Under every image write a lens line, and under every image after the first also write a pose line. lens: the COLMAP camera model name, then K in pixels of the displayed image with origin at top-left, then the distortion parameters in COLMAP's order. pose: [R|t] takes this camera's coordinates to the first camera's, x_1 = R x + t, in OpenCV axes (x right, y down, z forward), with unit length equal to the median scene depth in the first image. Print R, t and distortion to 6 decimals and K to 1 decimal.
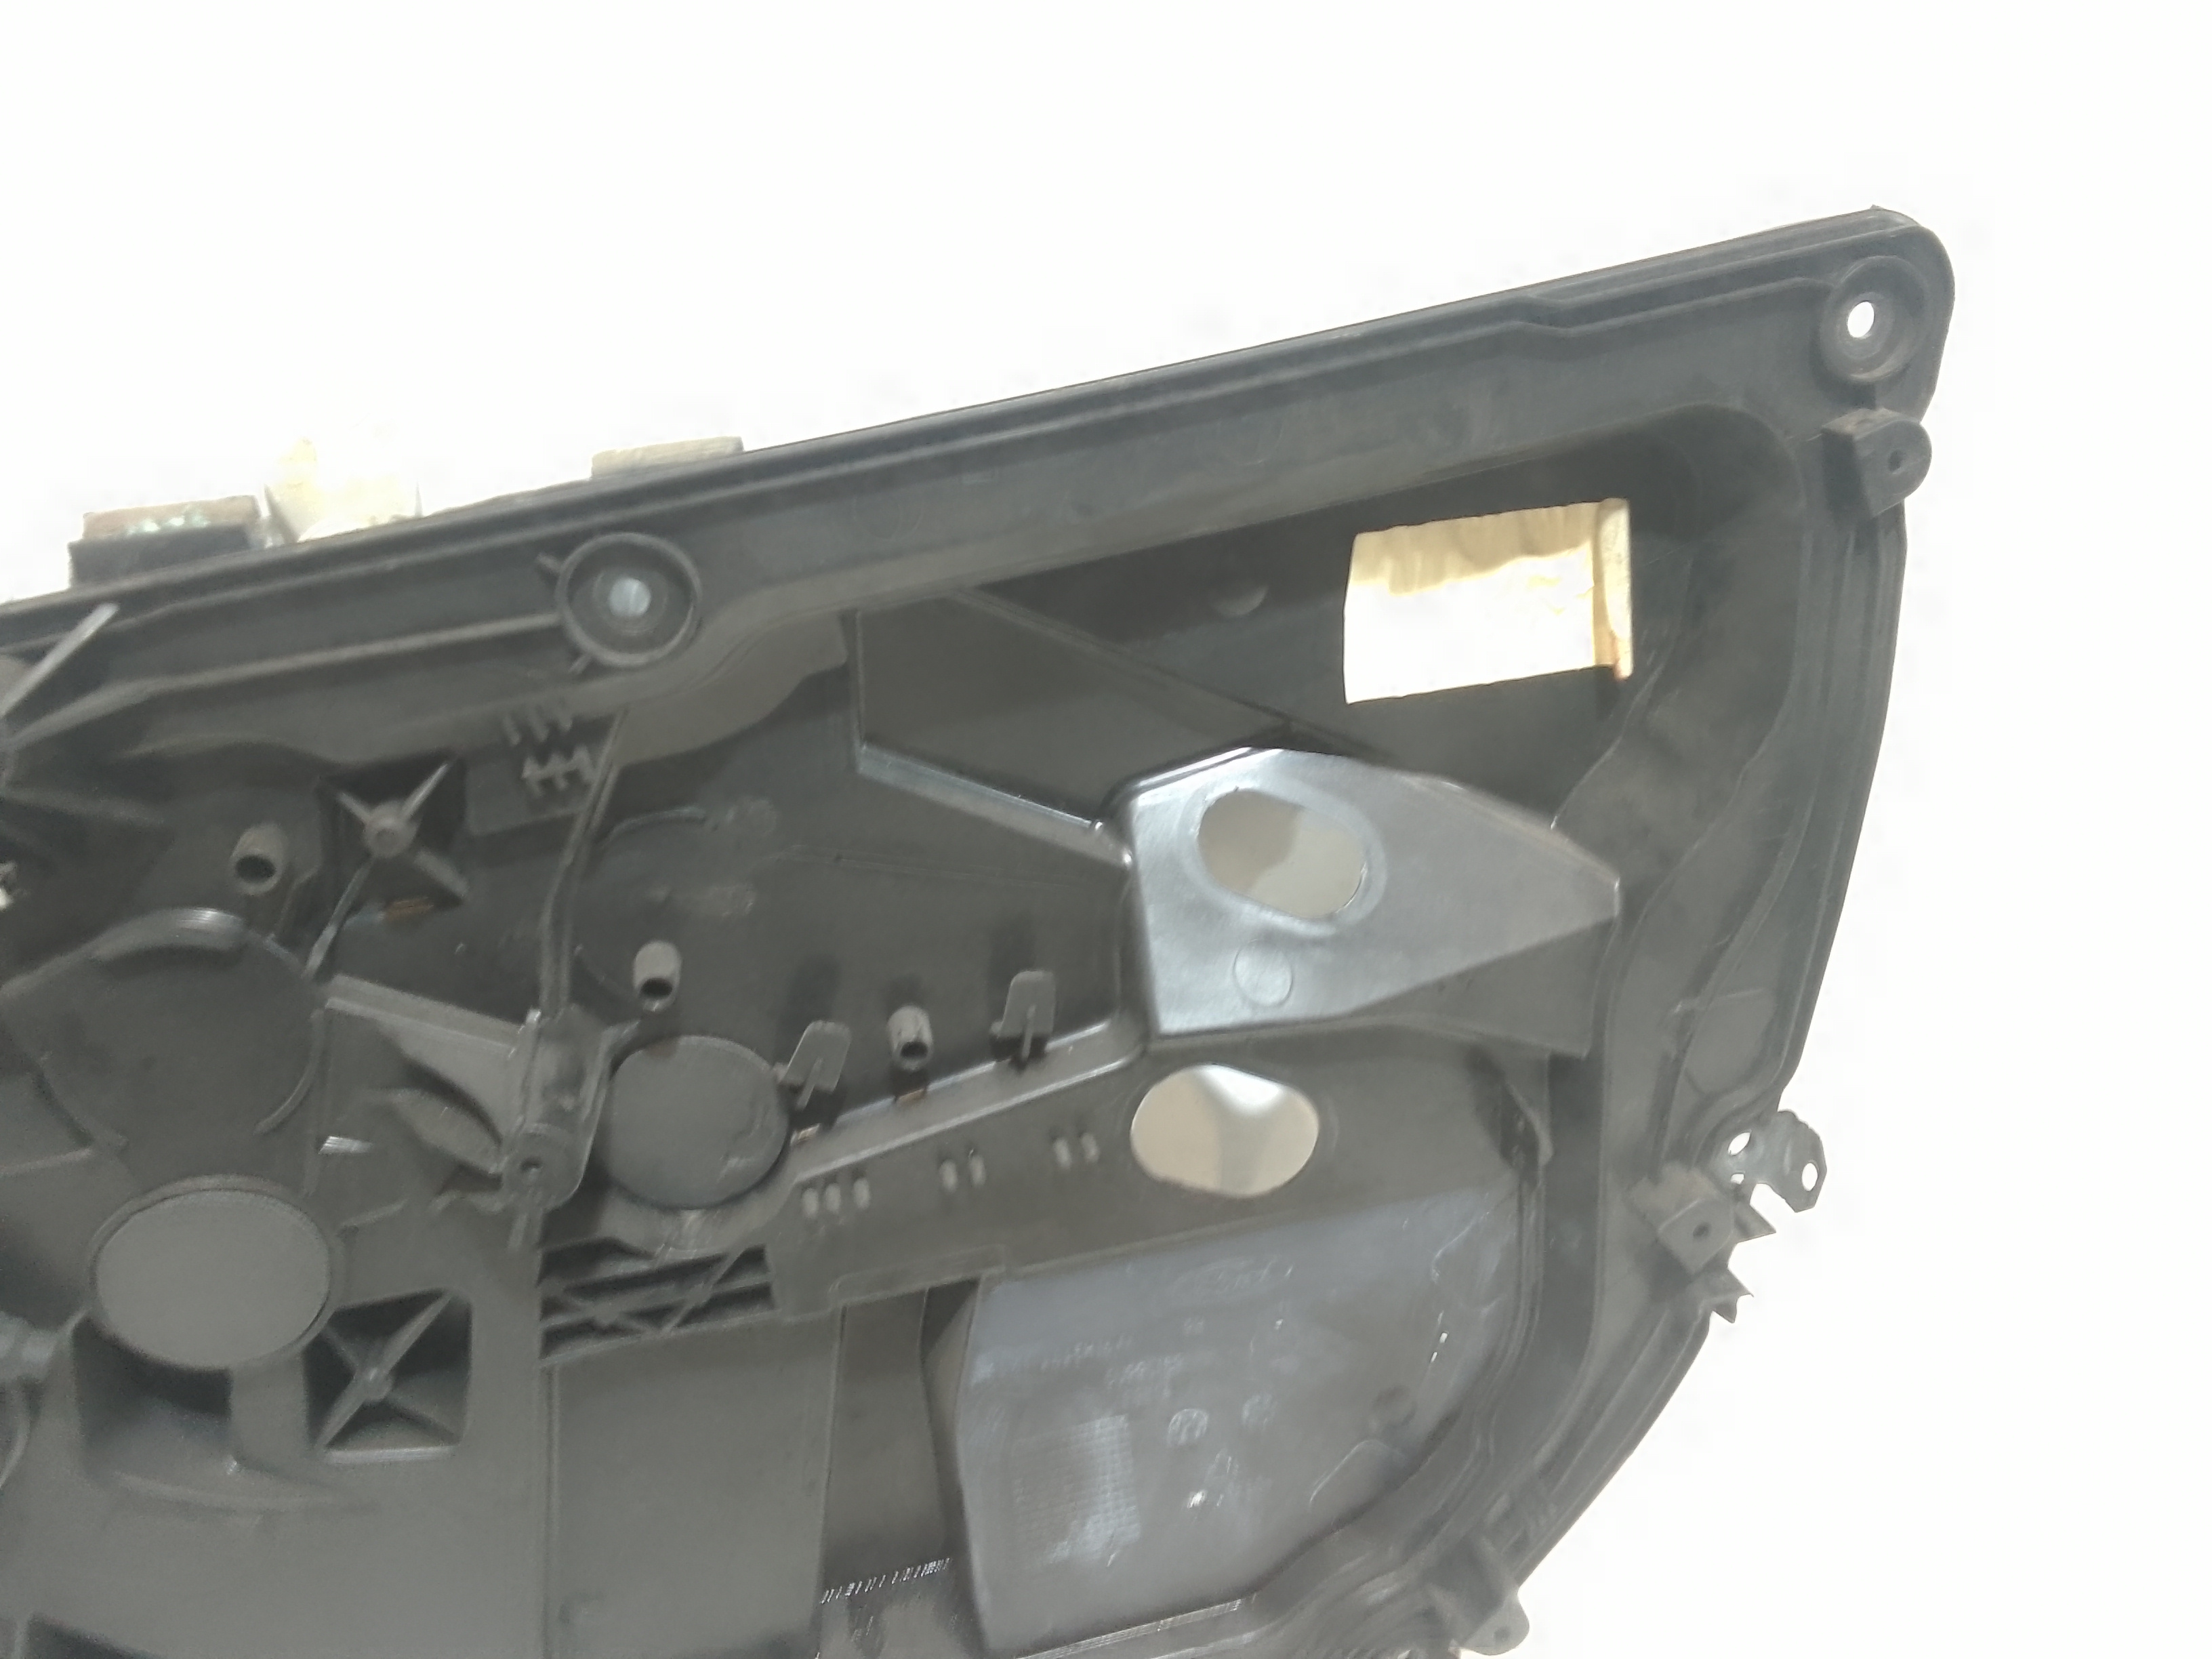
lens RADIAL K [[1716.5, 0, 1099.3], [0, 1716.5, 830.1], [0, 0, 1]] dist [0.045504, -0.087749]
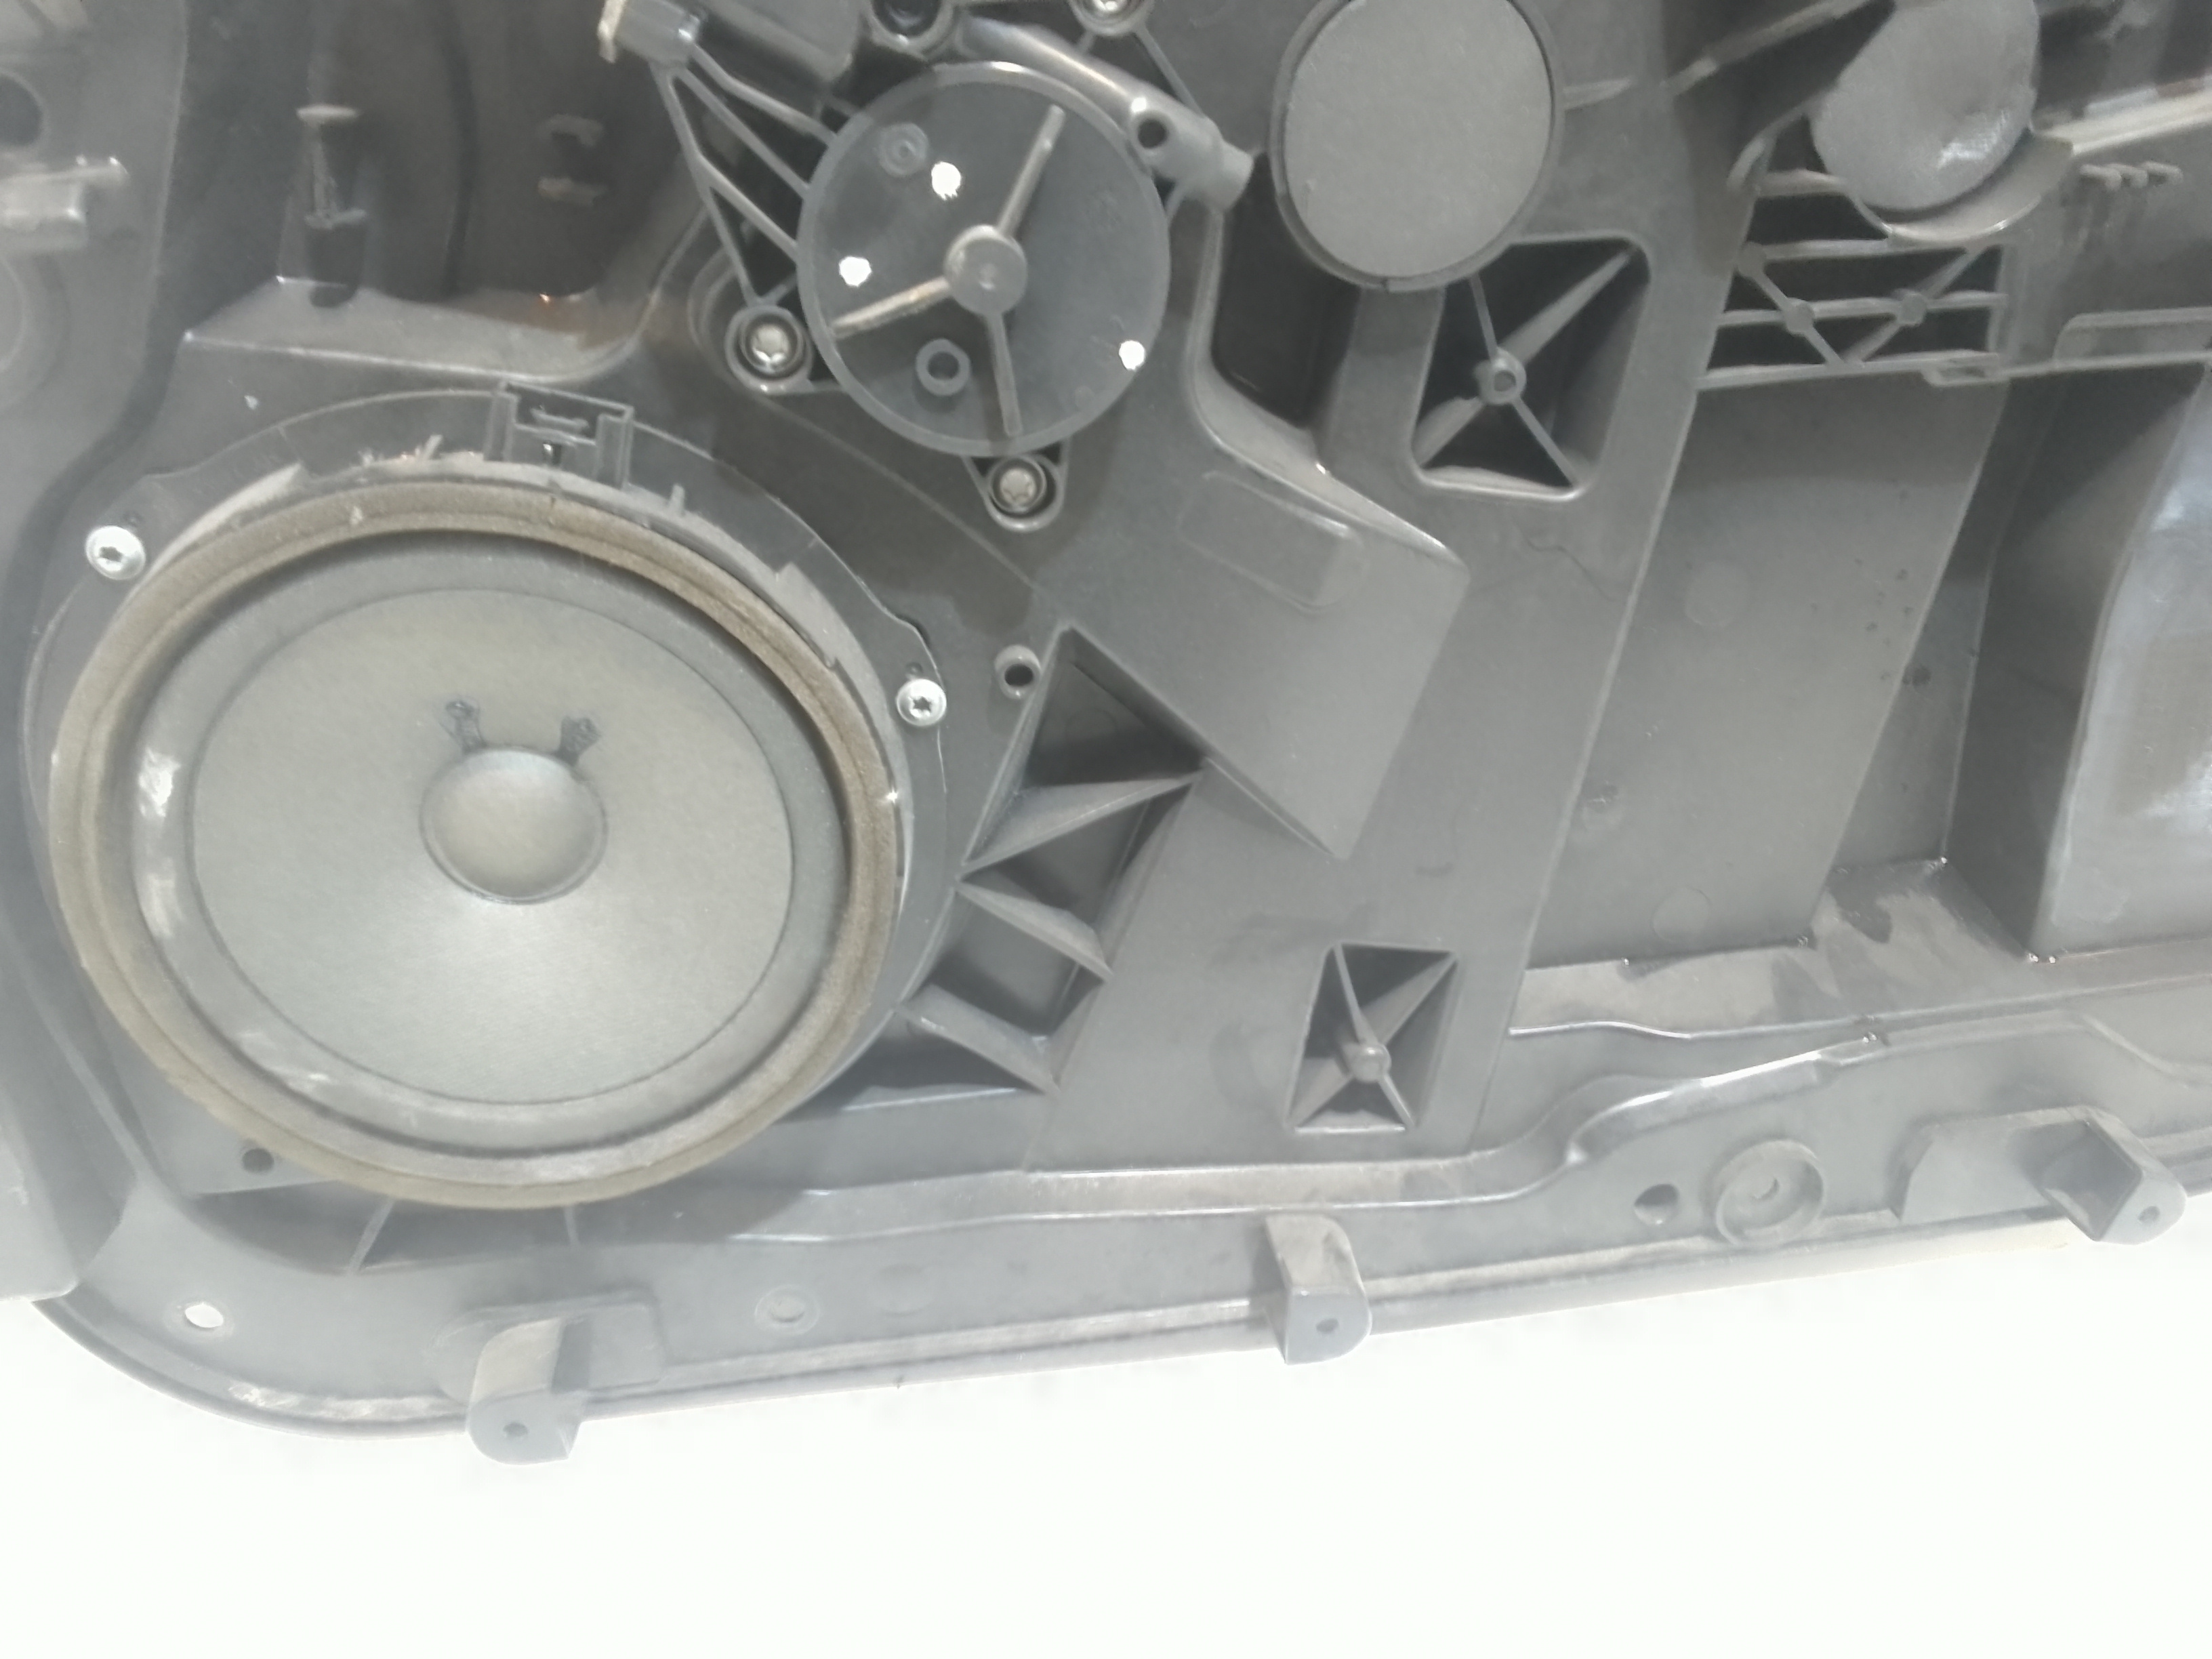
lens RADIAL K [[1716.5, 0, 1099.3], [0, 1716.5, 830.1], [0, 0, 1]] dist [0.045504, -0.087749]
pose [[0.993753, 0.069003, -0.087715, -0.471996], [-0.063832, 0.996128, 0.060454, 0.443056], [0.091547, -0.054478, 0.994309, 0.182999]]
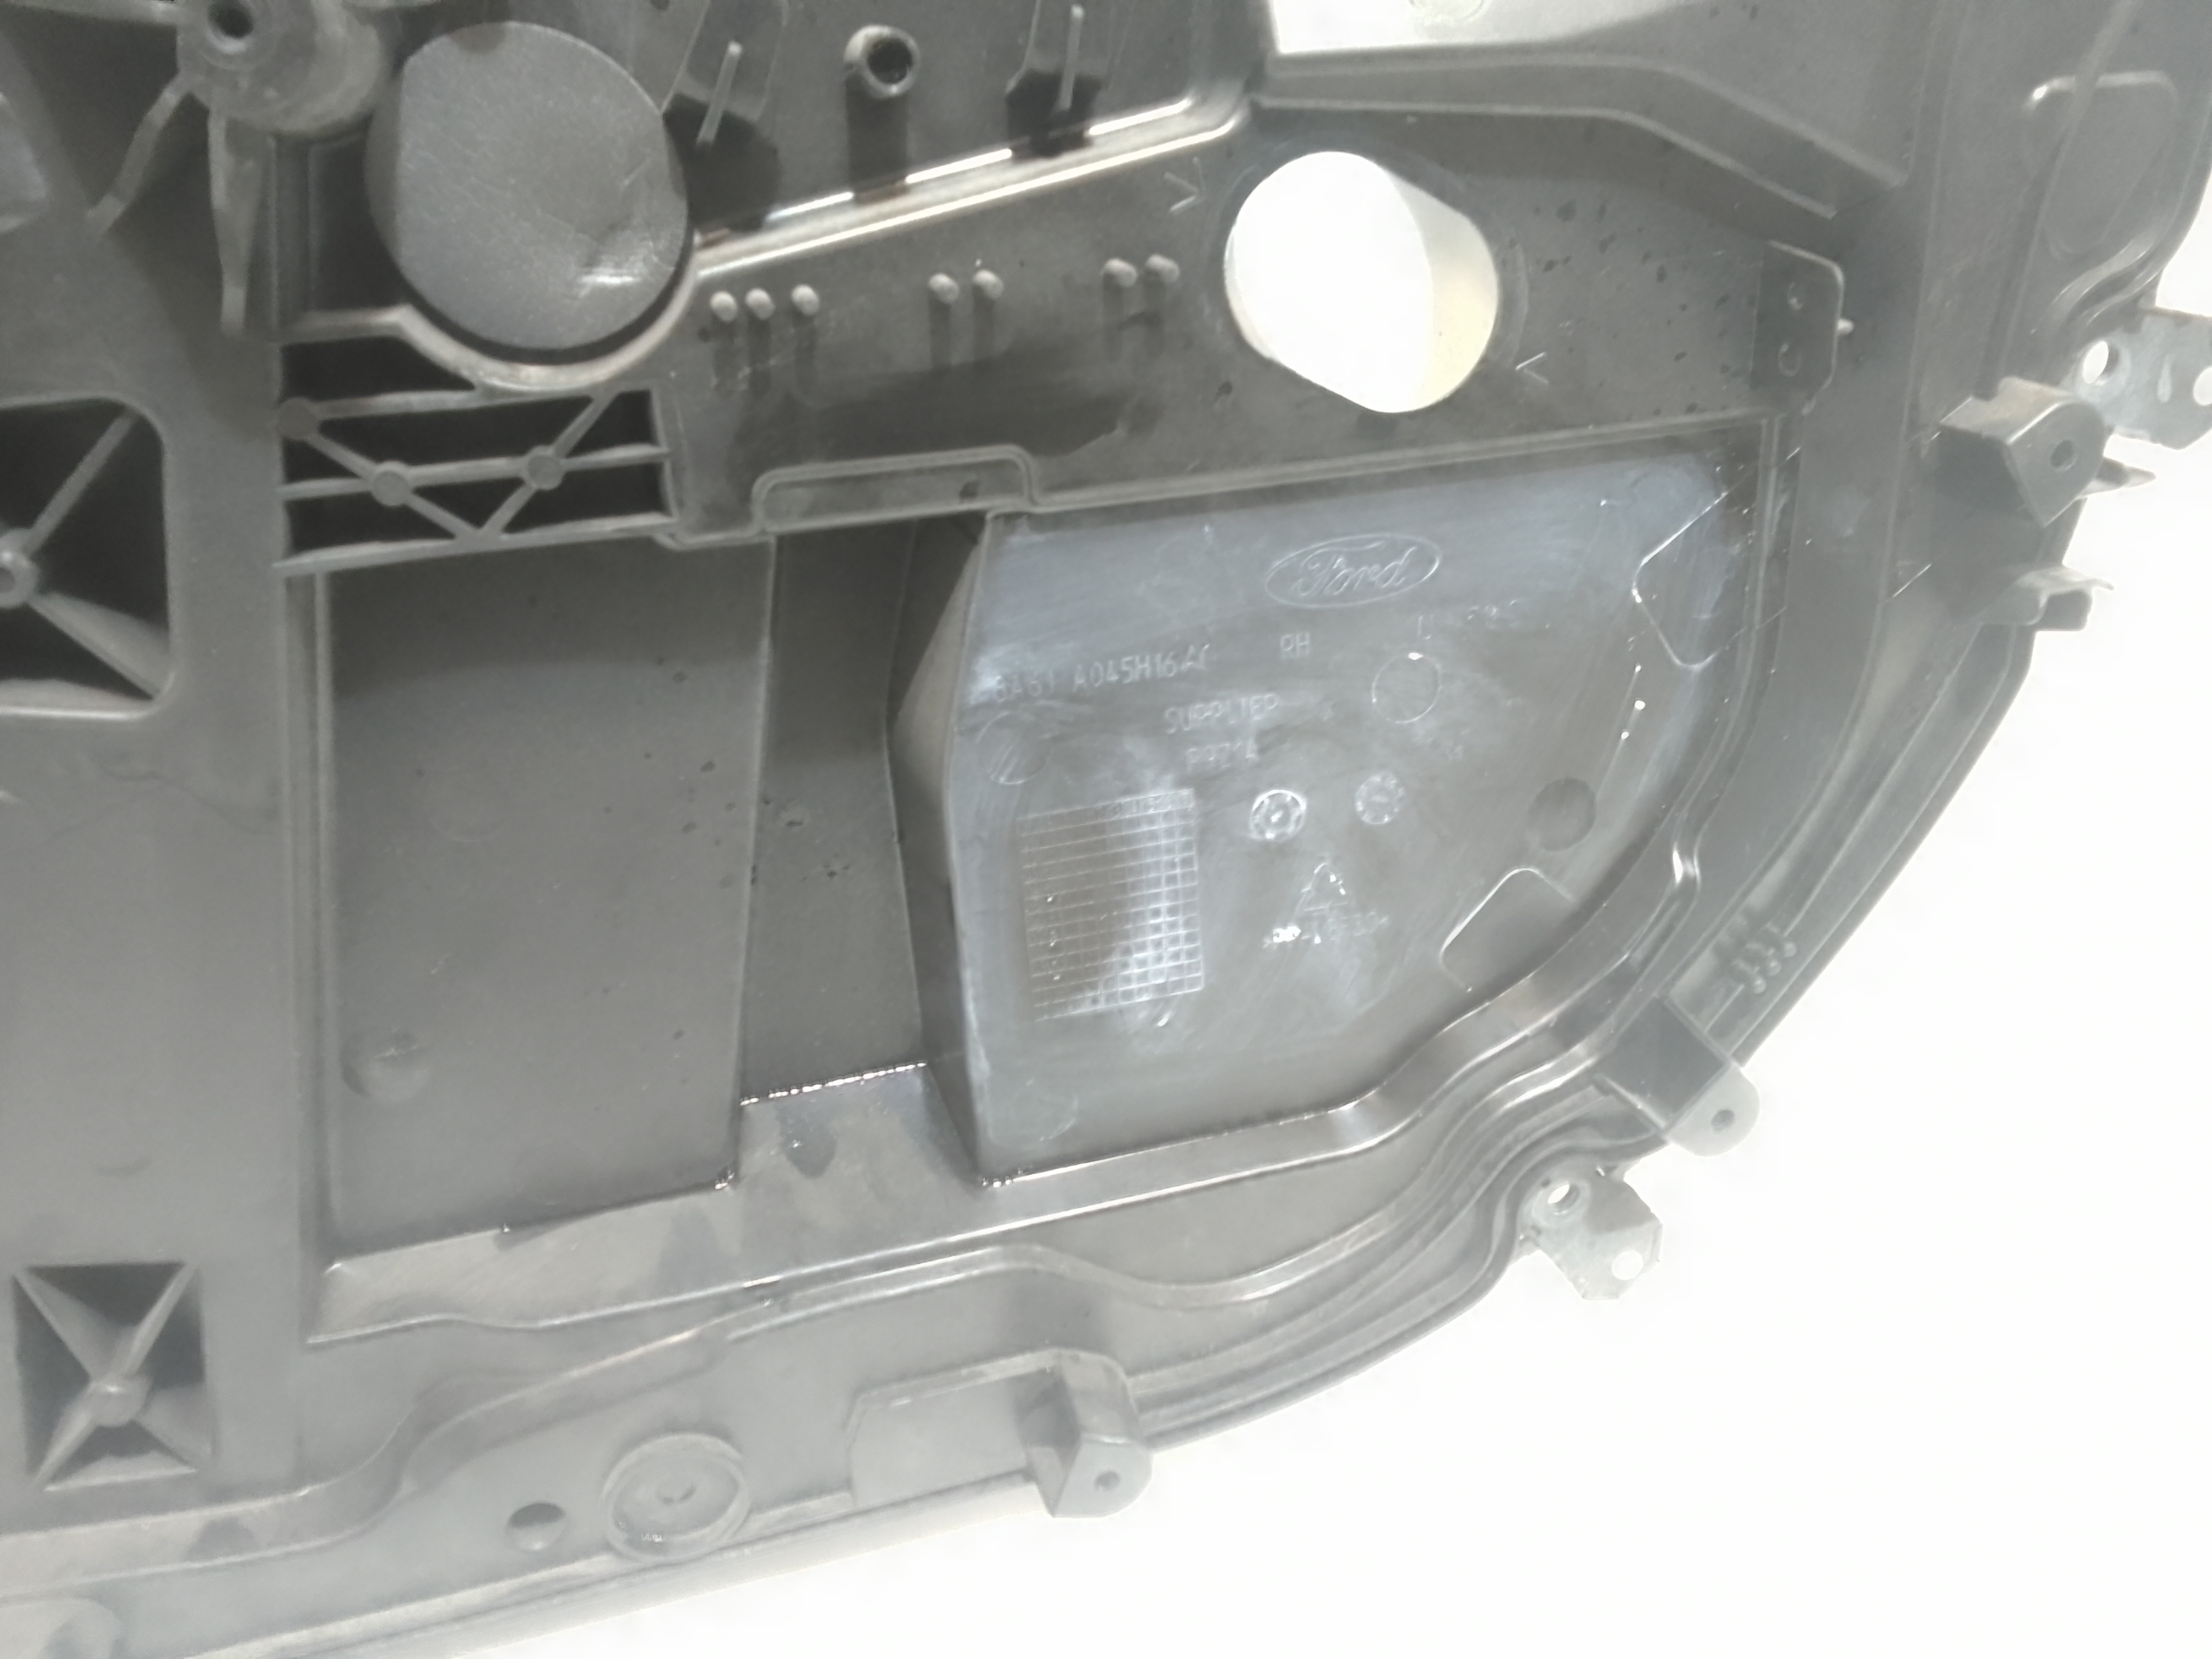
lens RADIAL K [[1716.5, 0, 1099.3], [0, 1716.5, 830.1], [0, 0, 1]] dist [0.045504, -0.087749]
pose [[0.999043, 0.003170, 0.043621, -0.053495], [-0.003881, 0.999861, 0.016219, 0.362933], [-0.043564, -0.016373, 0.998916, 0.337811]]
